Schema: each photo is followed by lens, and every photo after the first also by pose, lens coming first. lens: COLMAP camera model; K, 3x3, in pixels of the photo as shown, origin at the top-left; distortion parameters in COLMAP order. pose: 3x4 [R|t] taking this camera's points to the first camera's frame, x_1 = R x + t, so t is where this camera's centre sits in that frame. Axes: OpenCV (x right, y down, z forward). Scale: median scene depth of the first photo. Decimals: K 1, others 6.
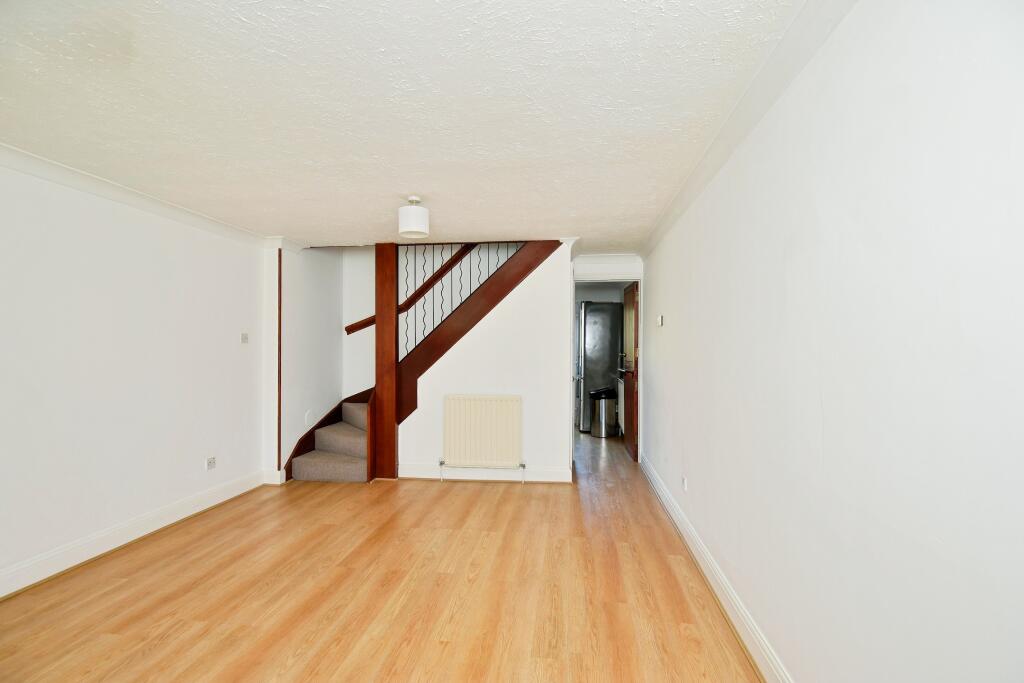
lens RADIAL K [[482.1, 0, 516.8], [0, 482.1, 347.7], [0, 0, 1]] dist [-0.002515, -0.000583]
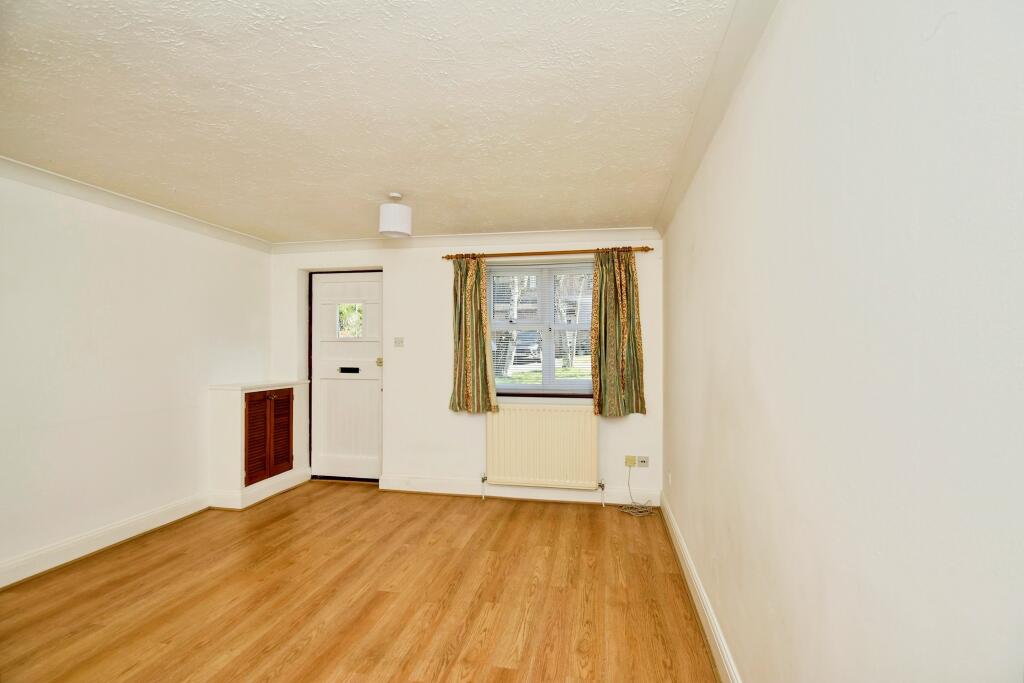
lens RADIAL K [[482.1, 0, 516.8], [0, 482.1, 347.7], [0, 0, 1]] dist [-0.002515, -0.000583]
pose [[-0.998043, 0.003962, 0.062401, -0.953930], [0.003823, 0.999990, -0.002343, -0.002286], [-0.062410, -0.002100, -0.998048, 1.966093]]
